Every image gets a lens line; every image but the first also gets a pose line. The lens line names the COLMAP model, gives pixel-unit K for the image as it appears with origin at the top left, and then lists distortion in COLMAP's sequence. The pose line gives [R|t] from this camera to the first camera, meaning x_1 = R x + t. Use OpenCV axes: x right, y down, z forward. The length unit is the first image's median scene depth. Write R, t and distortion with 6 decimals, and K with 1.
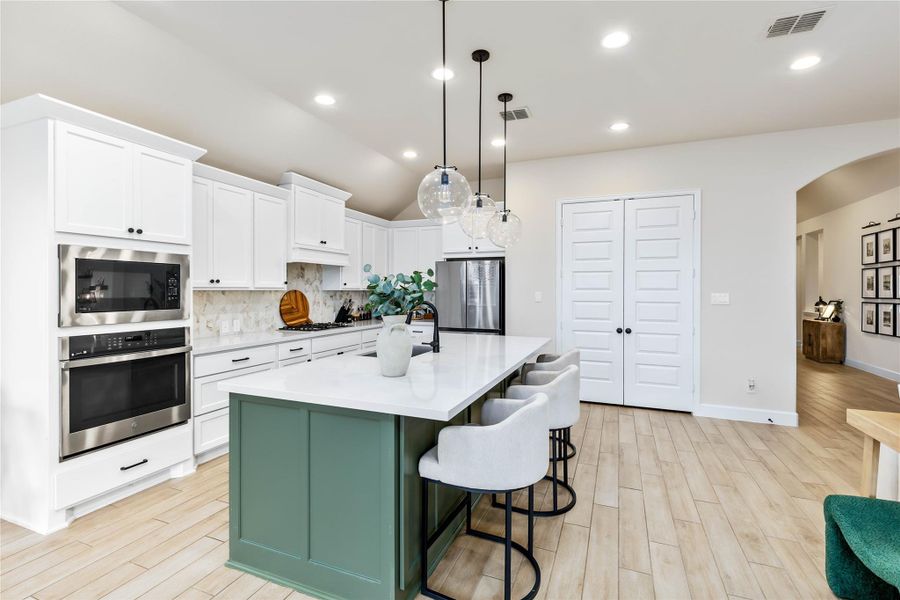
lens RADIAL K [[403.5, 0, 454.1], [0, 403.5, 291.6], [0, 0, 1]] dist [-0.000898, 0.001611]
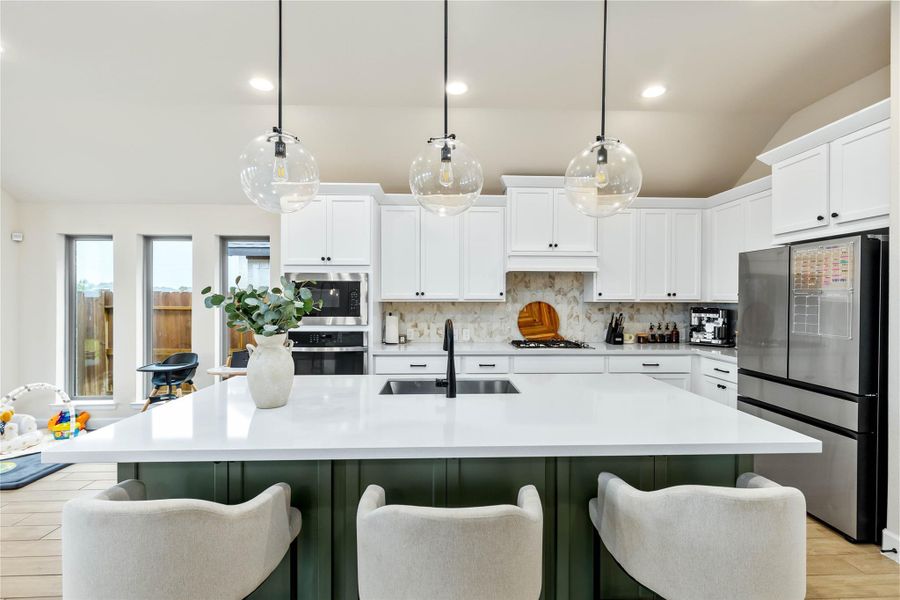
lens RADIAL K [[403.5, 0, 453.7], [0, 403.5, 300.0], [0, 0, 1]] dist [-0.000898, 0.001611]
pose [[0.412909, 0.001943, -0.910770, 0.405493], [-0.004481, 0.999990, 0.000102, -0.007001], [0.910761, 0.004040, 0.412913, 0.516871]]
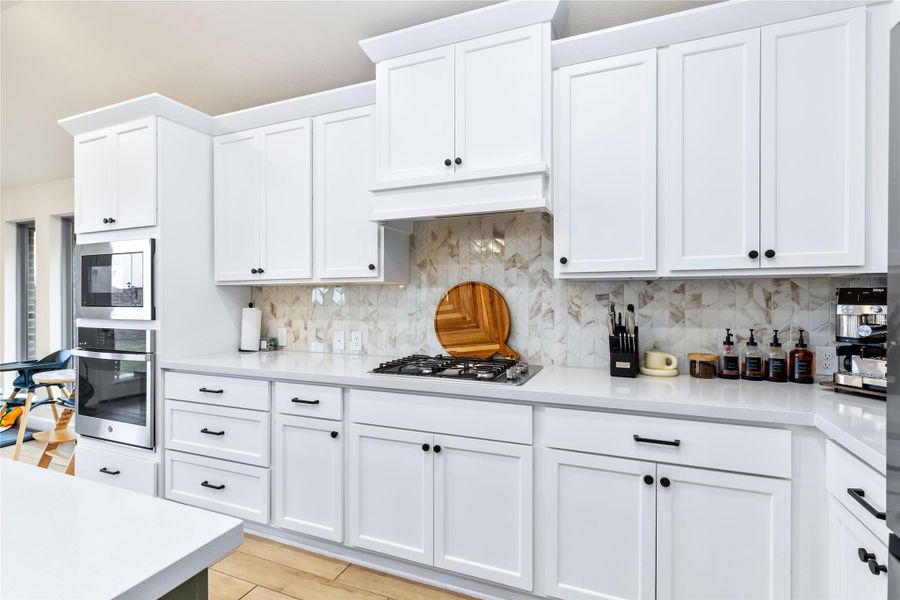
lens RADIAL K [[428.4, 0, 454.4], [0, 428.4, 299.9], [0, 0, 1]] dist [-0.000985, -0.000949]
pose [[-0.005343, 0.004748, -0.999974, 0.121183], [0.000110, 0.999989, 0.004748, 0.017144], [0.999986, -0.000085, -0.005343, 1.126217]]
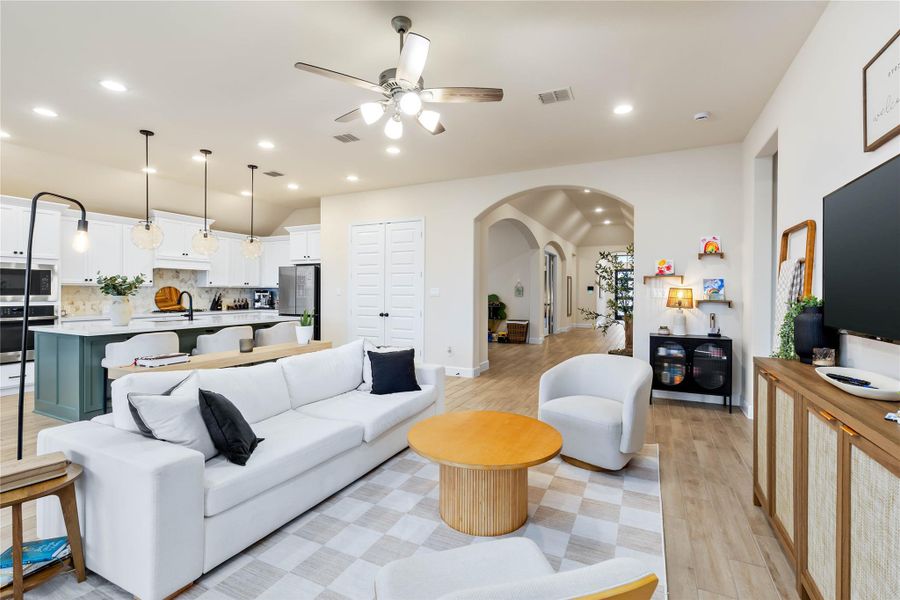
lens RADIAL K [[403.5, 0, 453.3], [0, 403.5, 291.7], [0, 0, 1]] dist [-0.000898, 0.001611]
pose [[0.997678, -0.000642, -0.068097, 0.858737], [0.000327, 0.999989, -0.004635, 0.025735], [0.068099, 0.004602, 0.997668, -0.469793]]
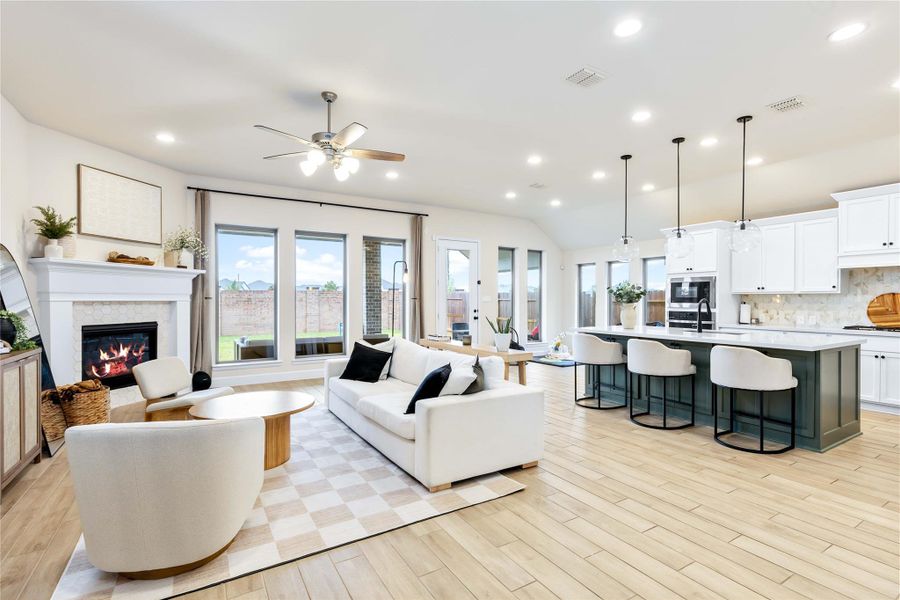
lens RADIAL K [[428.4, 0, 452.5], [0, 428.4, 301.4], [0, 0, 1]] dist [-0.000985, -0.000949]
pose [[-0.598416, -0.001201, -0.801185, 1.284561], [-0.007077, 0.999968, 0.003788, 0.024638], [0.801155, 0.007937, -0.598405, 0.869470]]
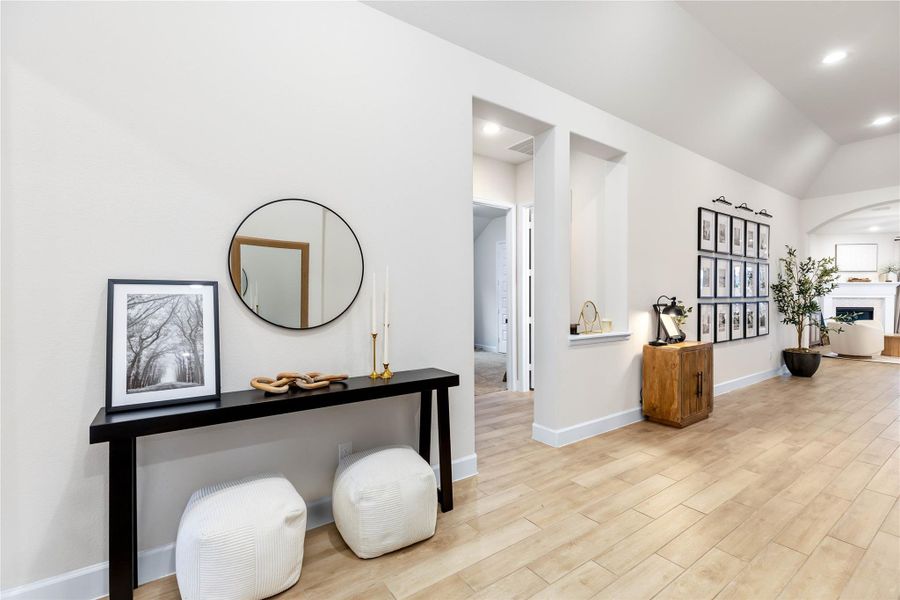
lens RADIAL K [[428.4, 0, 456.9], [0, 428.4, 296.4], [0, 0, 1]] dist [-0.000985, -0.000949]
pose [[-0.844527, -0.017339, 0.535232, 1.574717], [-0.005784, 0.999713, 0.023259, -0.024103], [-0.535482, 0.016547, -0.844385, 3.155367]]
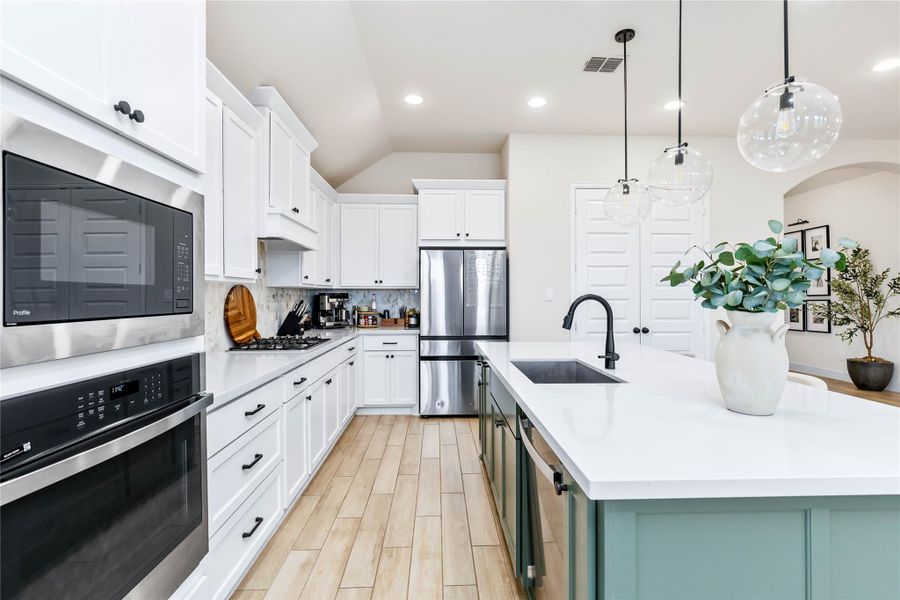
lens RADIAL K [[428.4, 0, 452.9], [0, 428.4, 293.1], [0, 0, 1]] dist [-0.000985, -0.000949]
pose [[0.912434, -0.002840, 0.409213, -0.421812], [0.006401, 0.999953, -0.007333, 0.018070], [-0.409173, 0.009311, 0.912409, 0.311561]]
